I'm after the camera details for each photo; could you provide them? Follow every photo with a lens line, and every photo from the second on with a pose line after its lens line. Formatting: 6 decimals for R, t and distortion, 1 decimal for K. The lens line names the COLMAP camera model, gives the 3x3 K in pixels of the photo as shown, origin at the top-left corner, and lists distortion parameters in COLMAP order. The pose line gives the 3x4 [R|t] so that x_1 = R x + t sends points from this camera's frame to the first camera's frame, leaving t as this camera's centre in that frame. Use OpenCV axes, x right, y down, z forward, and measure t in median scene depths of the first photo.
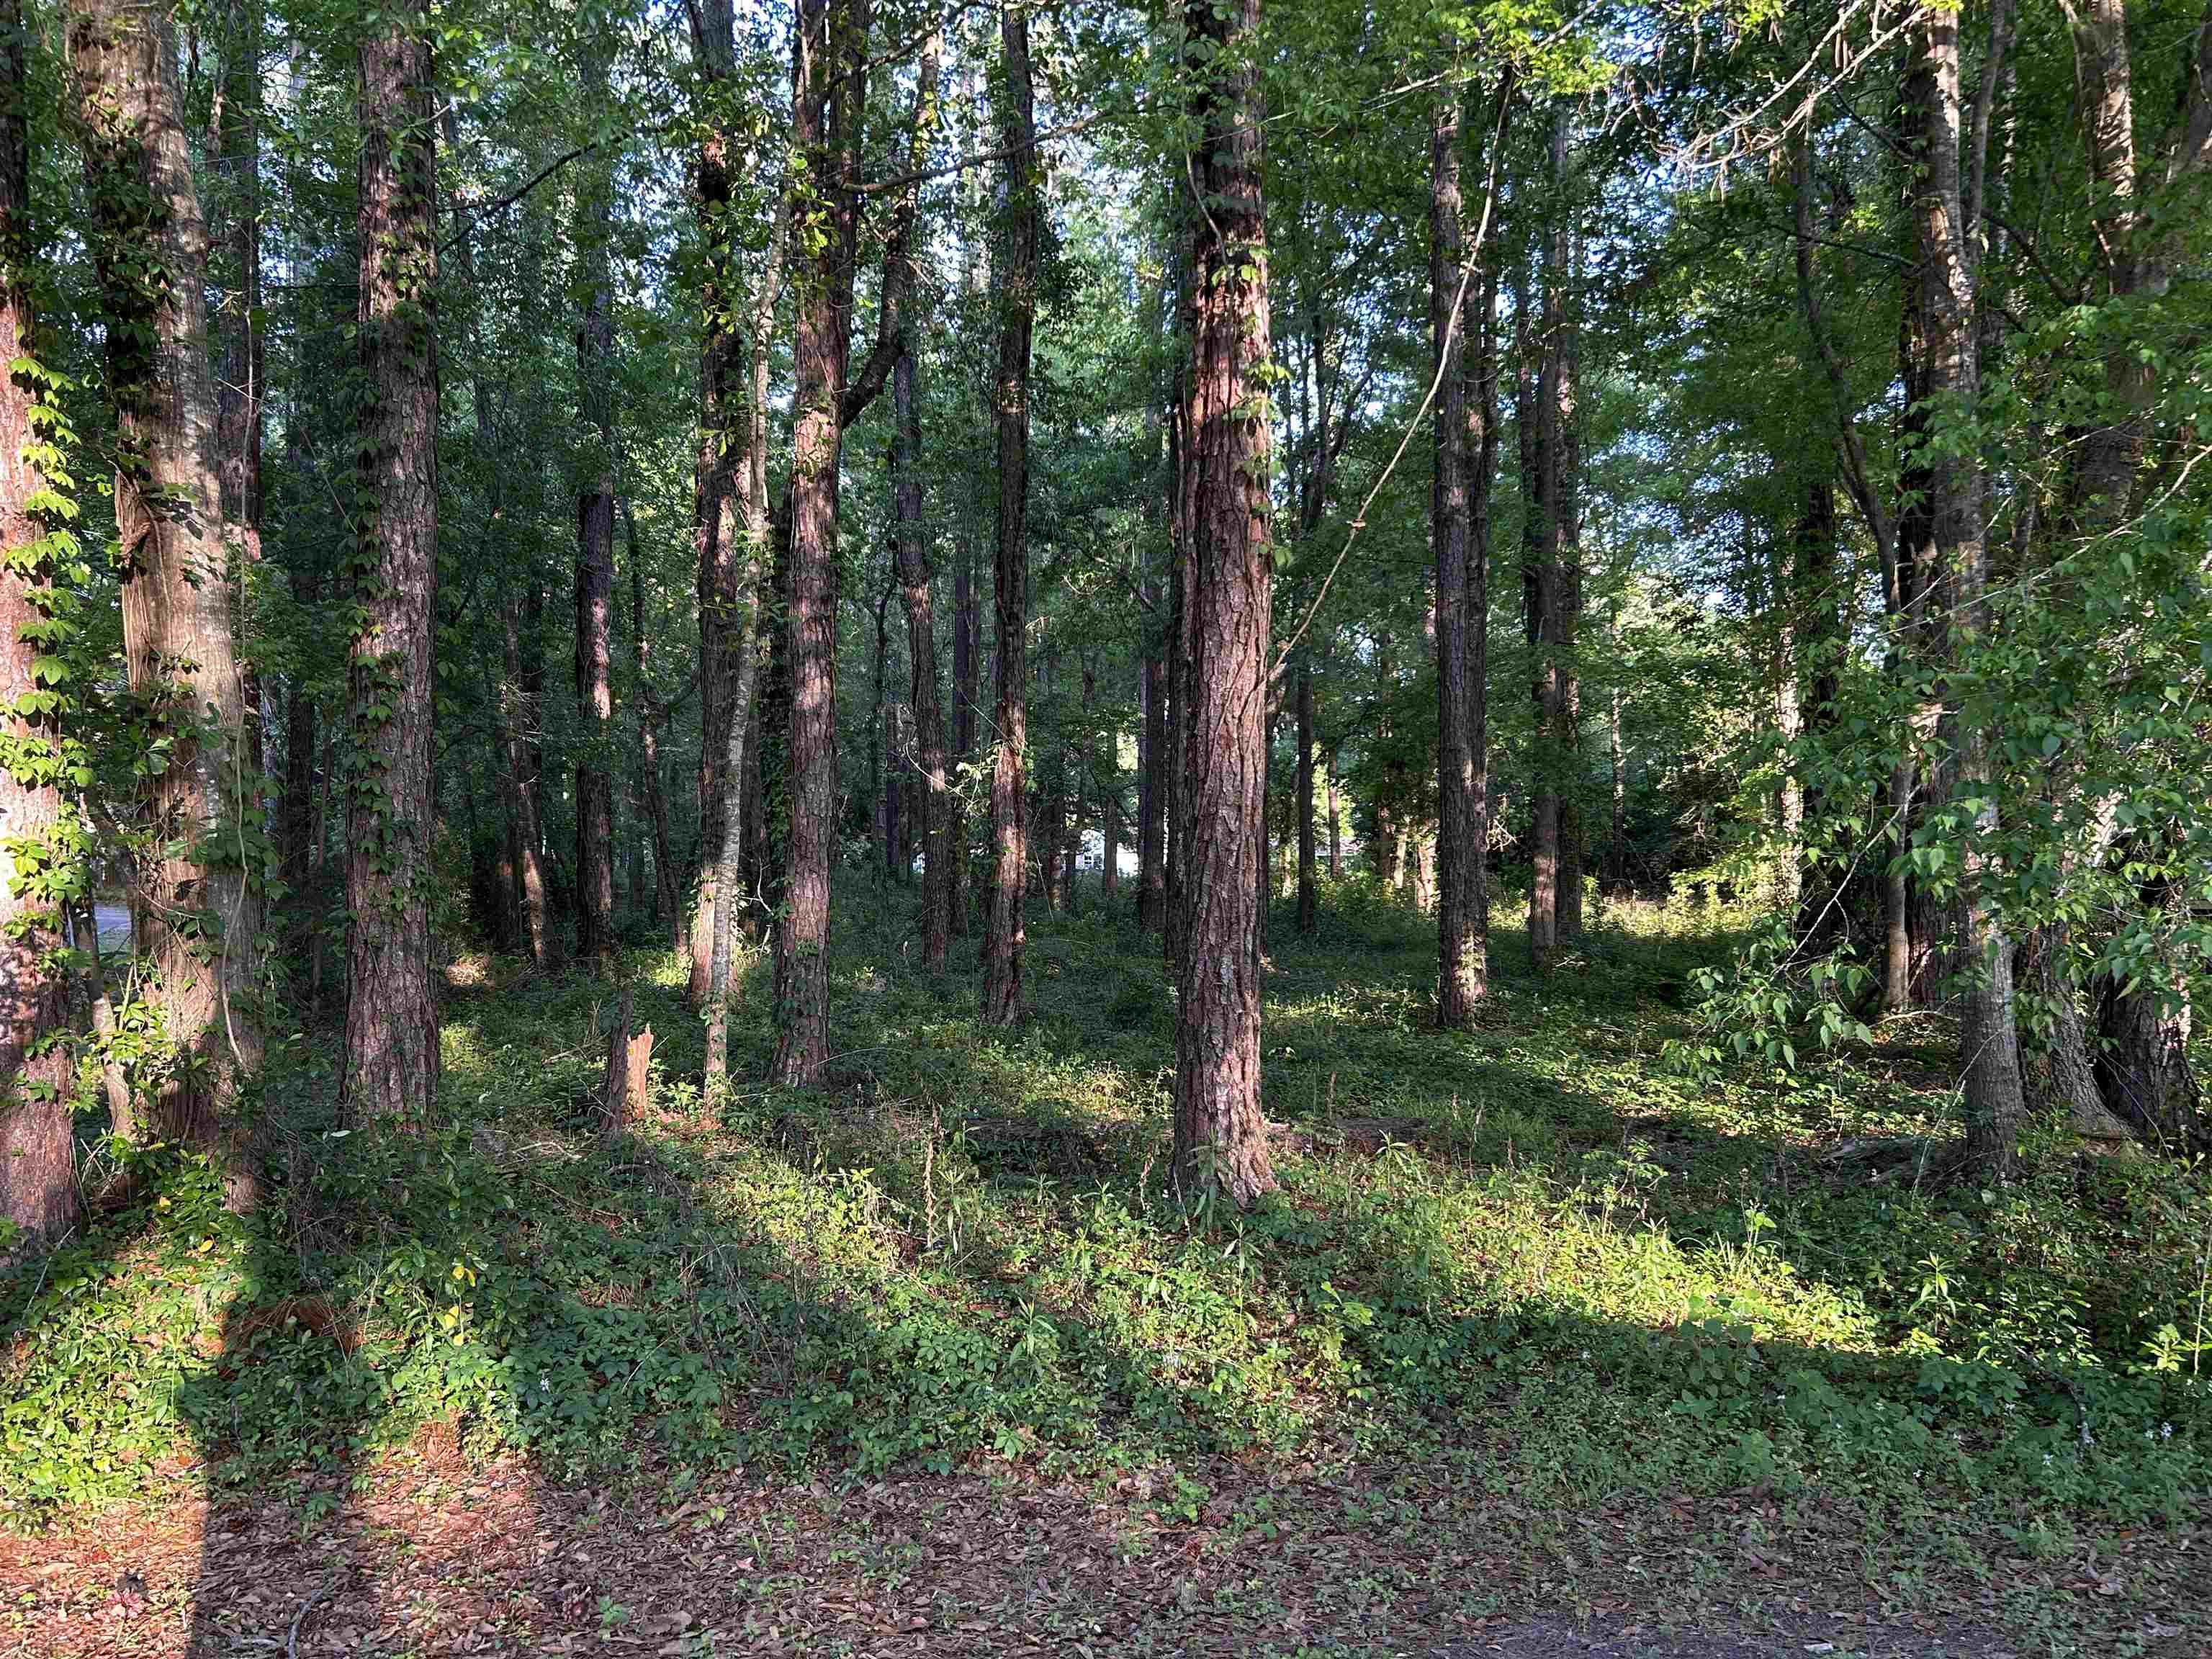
lens RADIAL K [[1760.4, 0, 1045.9], [0, 1760.4, 817.9], [0, 0, 1]] dist [0.146447, -0.294700]
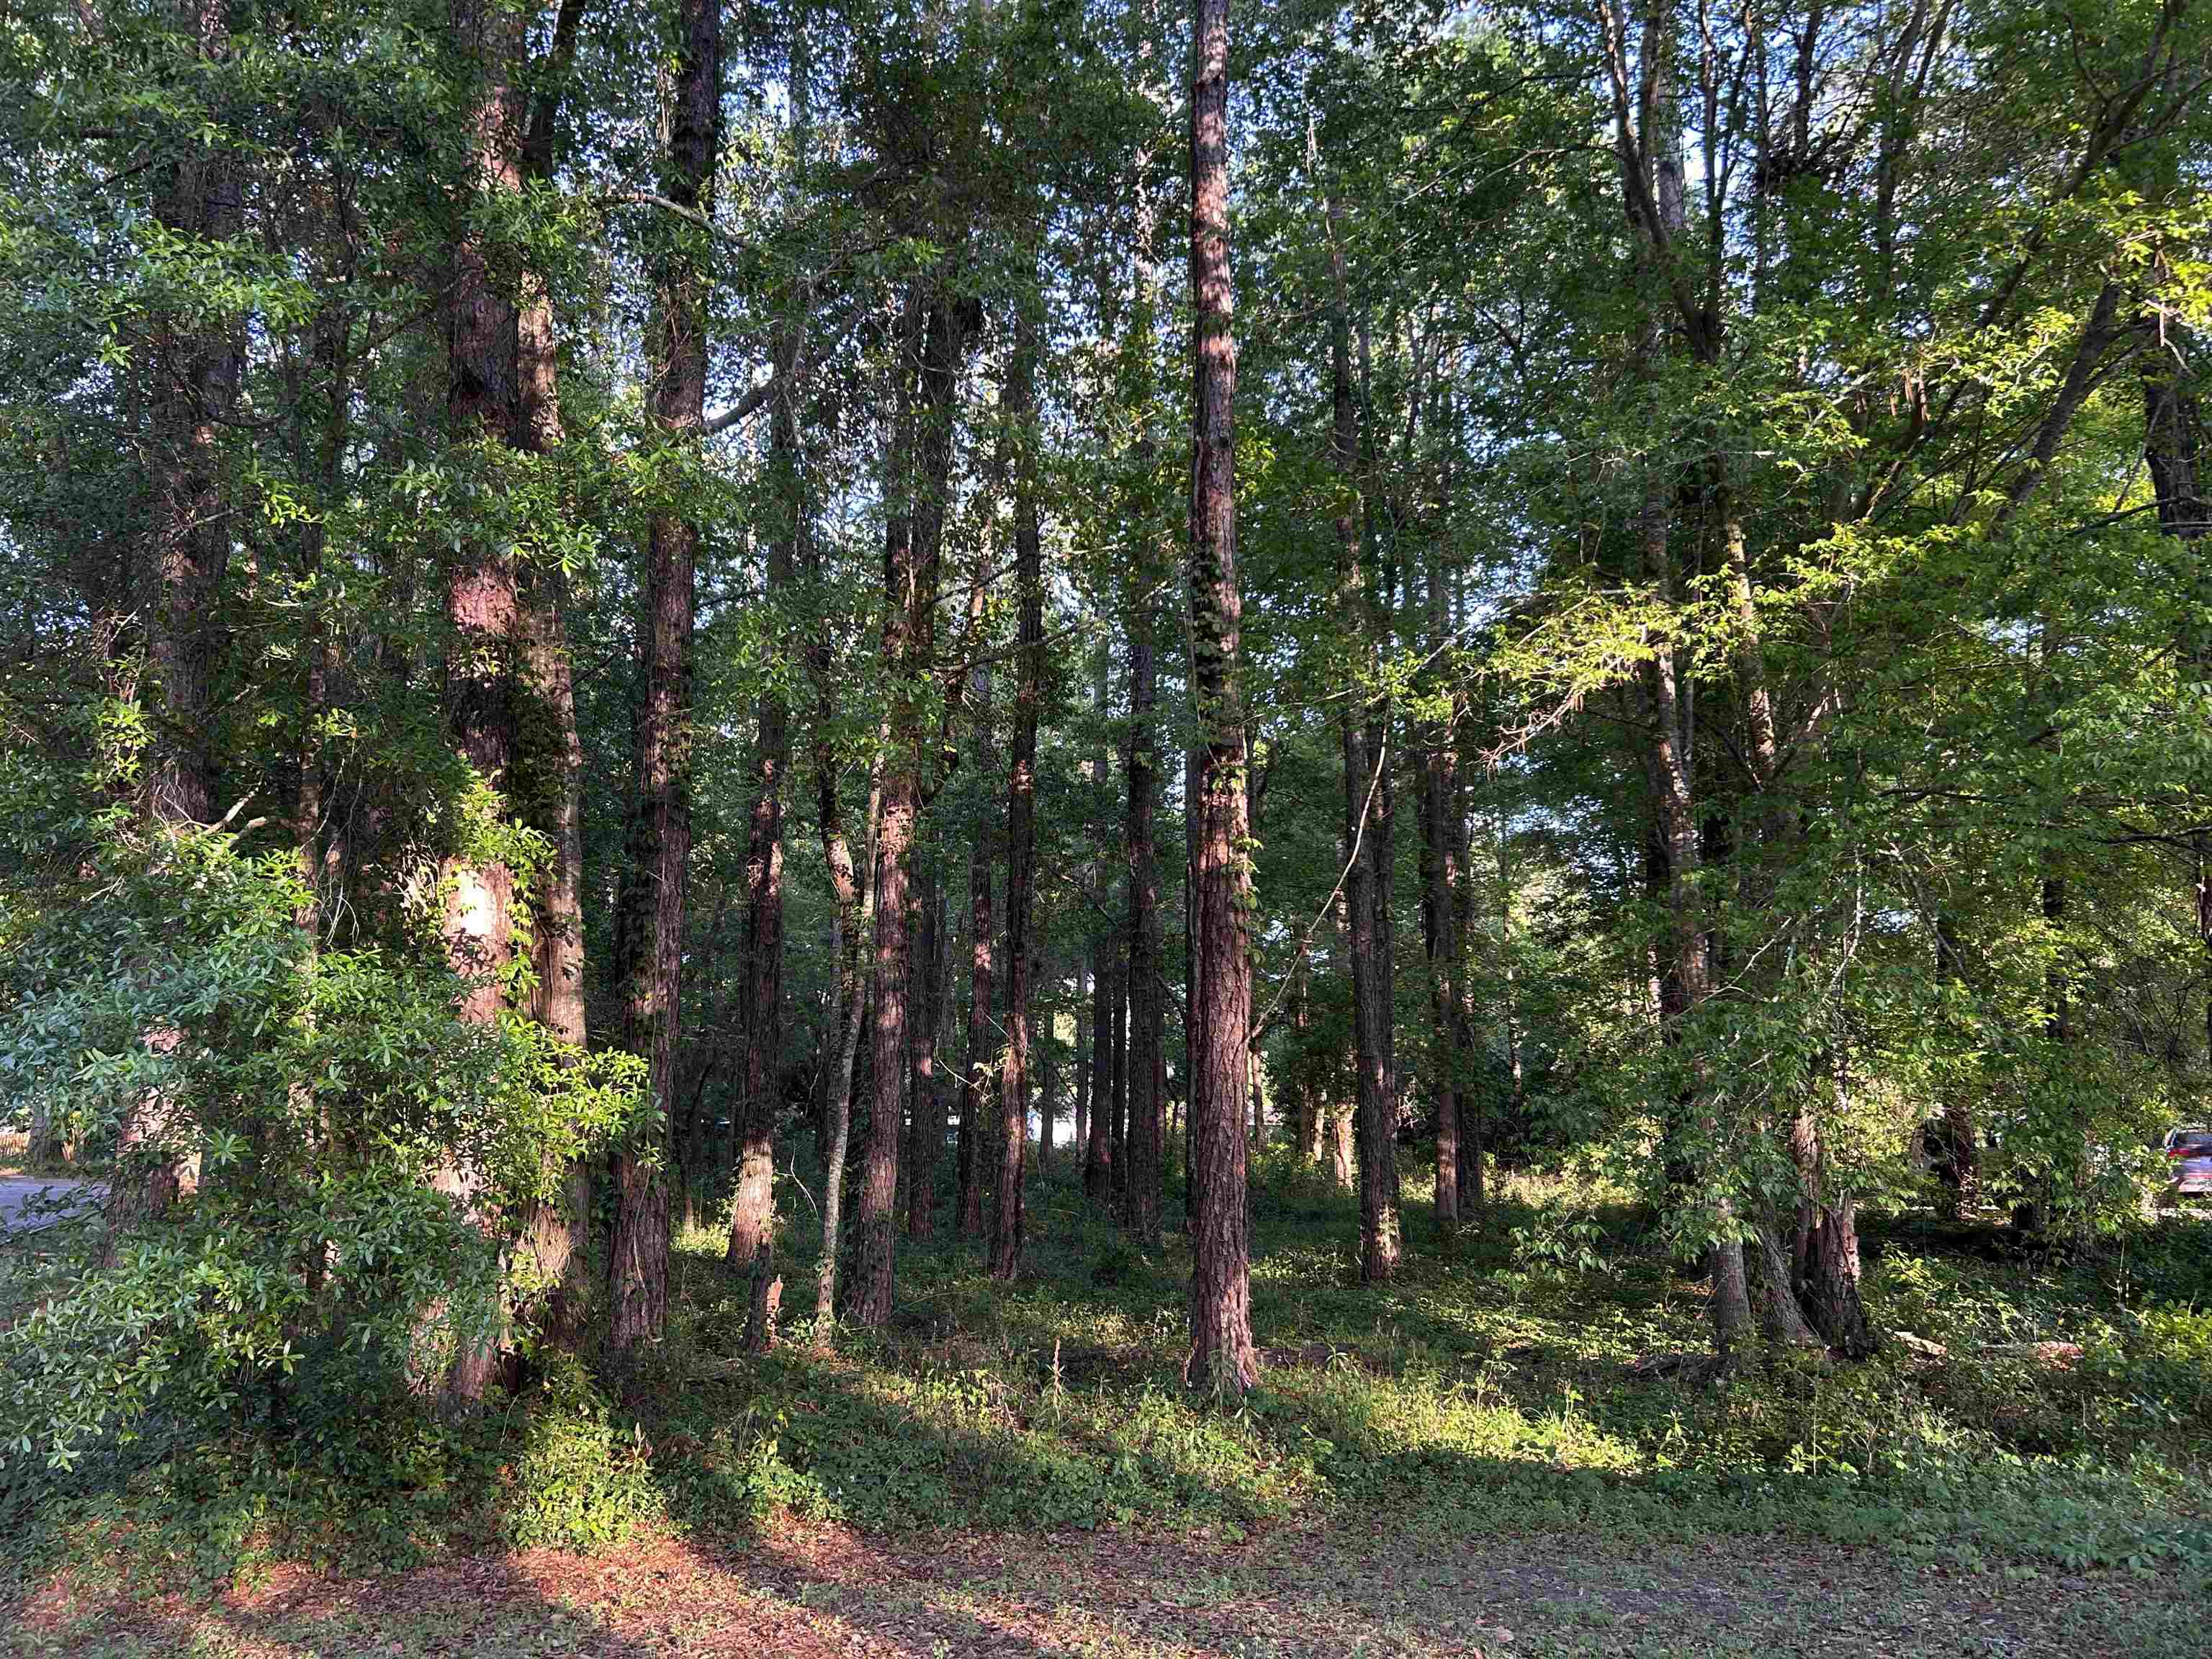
lens RADIAL K [[1760.4, 0, 1045.9], [0, 1760.4, 817.9], [0, 0, 1]] dist [0.146447, -0.294700]
pose [[0.998785, 0.011075, 0.048026, -0.115605], [-0.003826, 0.988909, -0.148470, -0.032917], [-0.049137, 0.148106, 0.987750, -0.486474]]
